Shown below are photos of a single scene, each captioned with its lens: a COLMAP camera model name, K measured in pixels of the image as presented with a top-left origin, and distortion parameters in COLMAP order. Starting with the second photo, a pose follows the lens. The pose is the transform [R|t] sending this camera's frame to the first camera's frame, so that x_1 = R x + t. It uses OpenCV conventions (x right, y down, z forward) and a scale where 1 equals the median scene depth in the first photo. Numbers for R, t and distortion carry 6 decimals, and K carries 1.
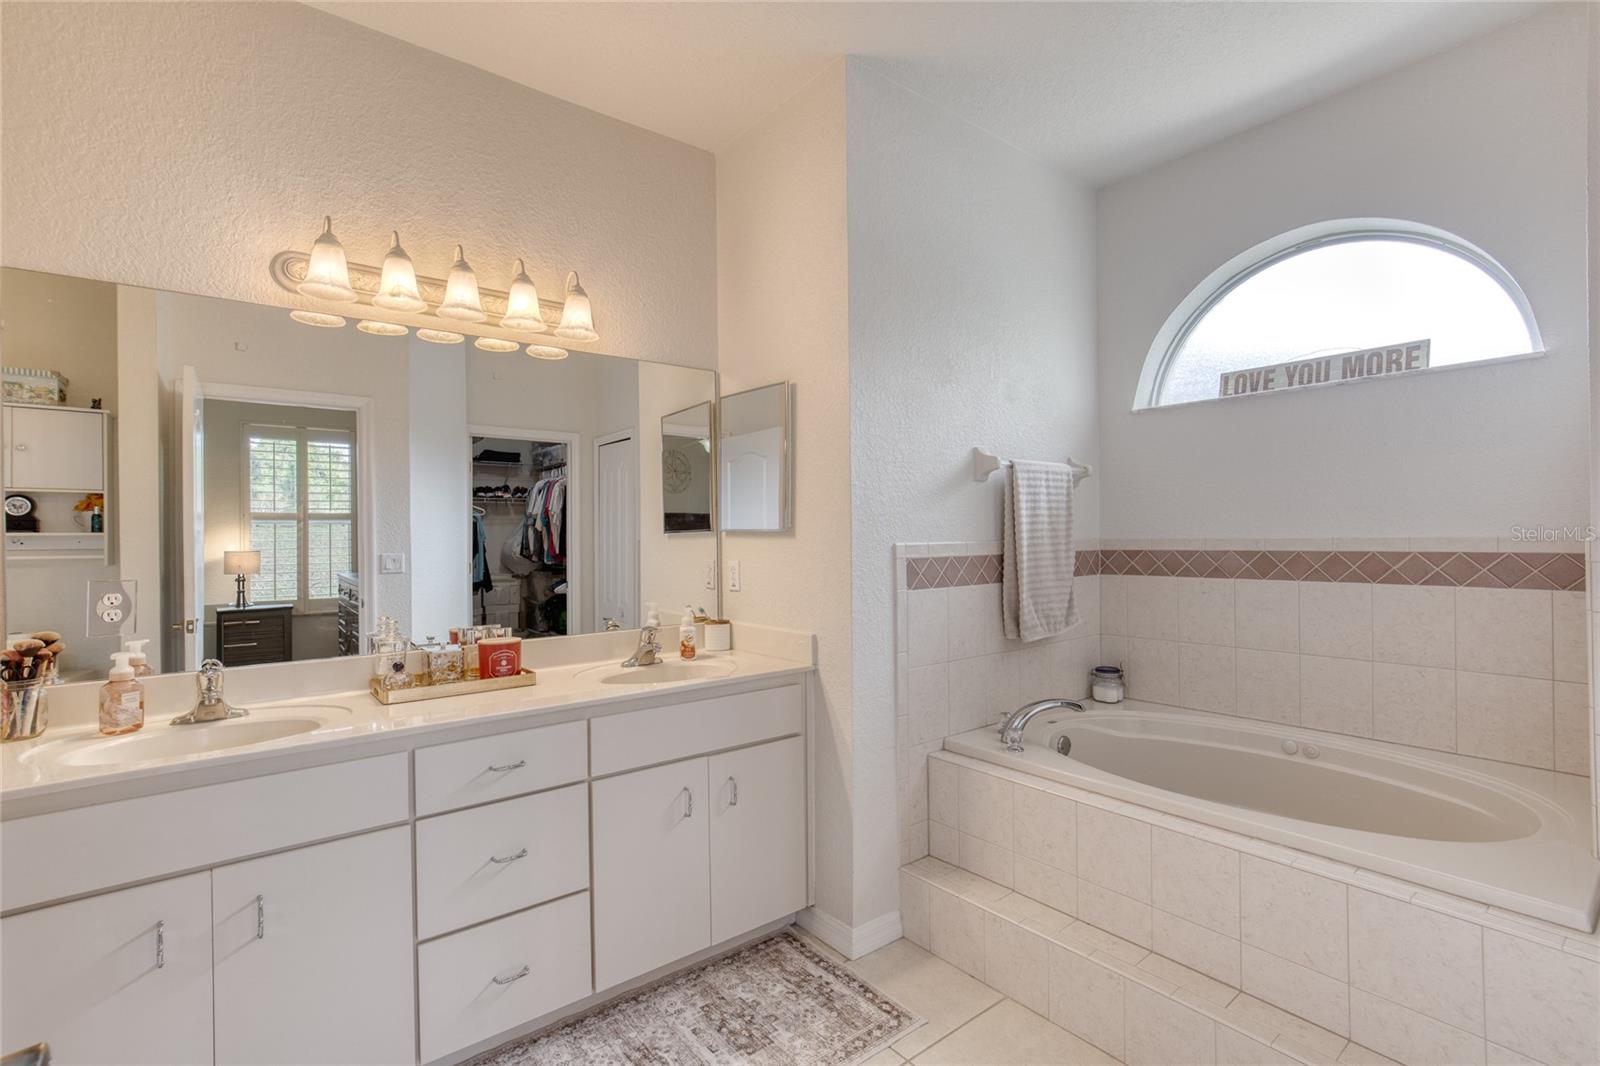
lens RADIAL K [[733.2, 0, 780.8], [0, 733.2, 533.7], [0, 0, 1]] dist [-0.019628, 0.010045]
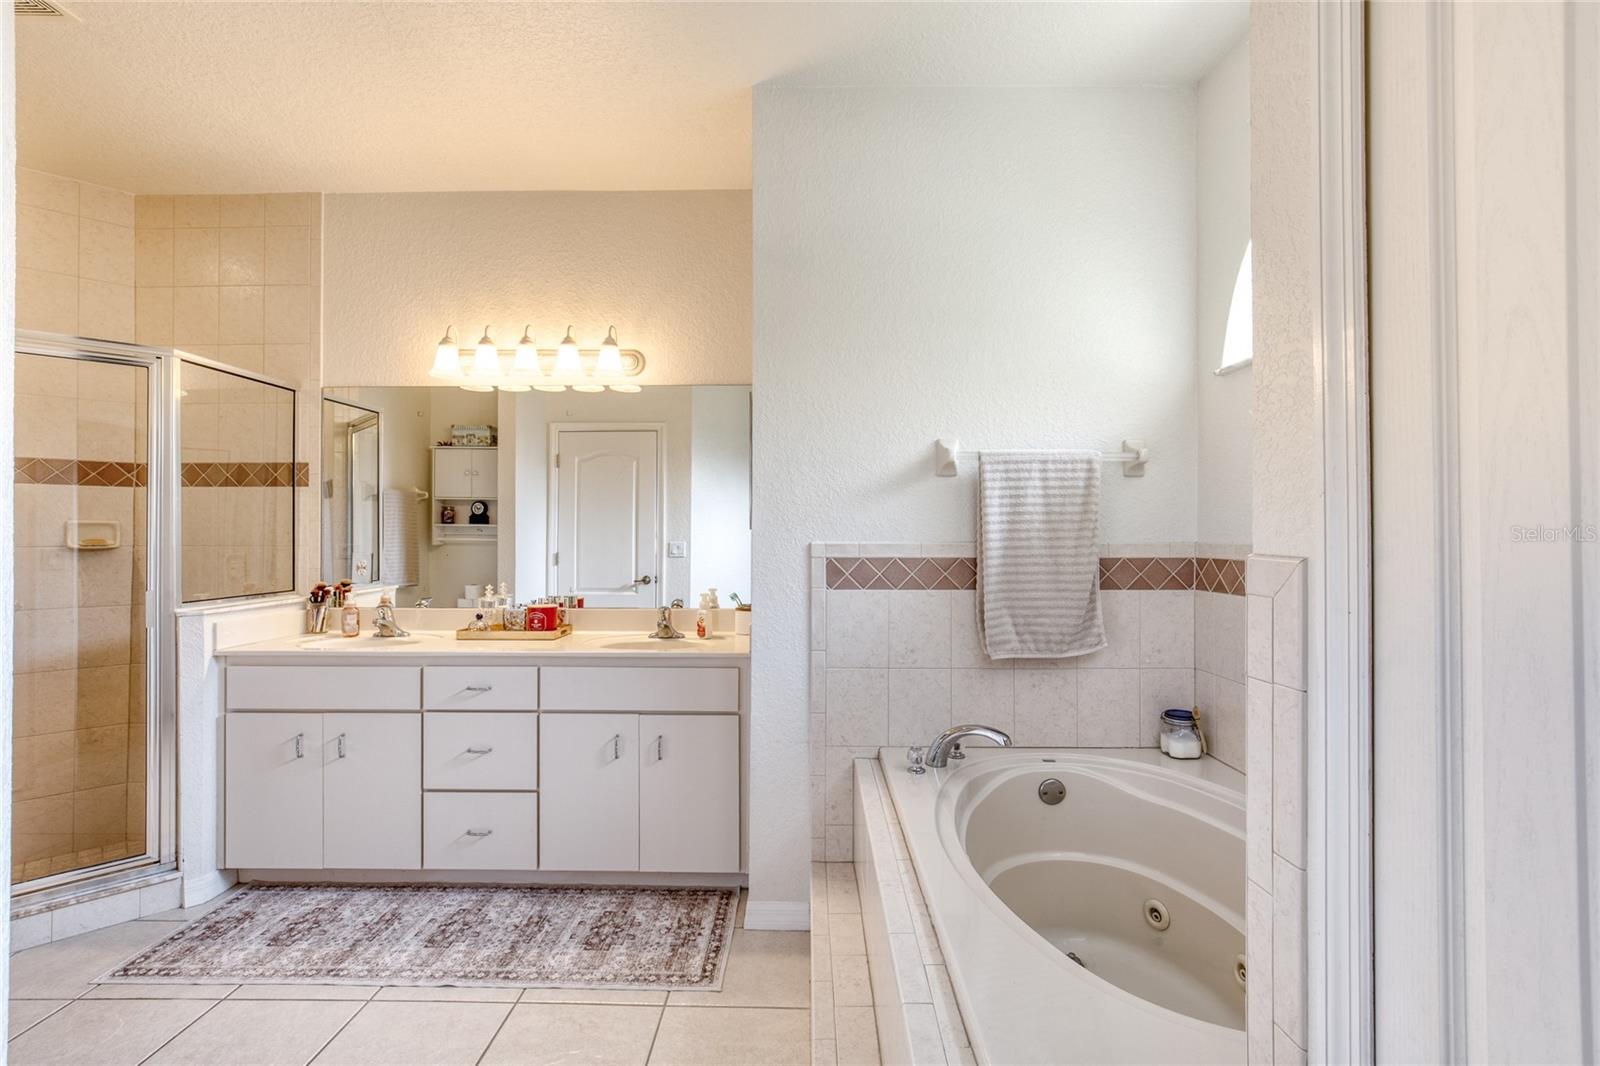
lens RADIAL K [[748.9, 0, 798.7], [0, 748.9, 526.1], [0, 0, 1]] dist [-0.017032, 0.000239]
pose [[0.777242, 0.008419, -0.629146, 0.778579], [-0.007995, 0.999962, 0.003504, -0.012172], [0.629152, 0.002306, 0.777279, 0.179591]]
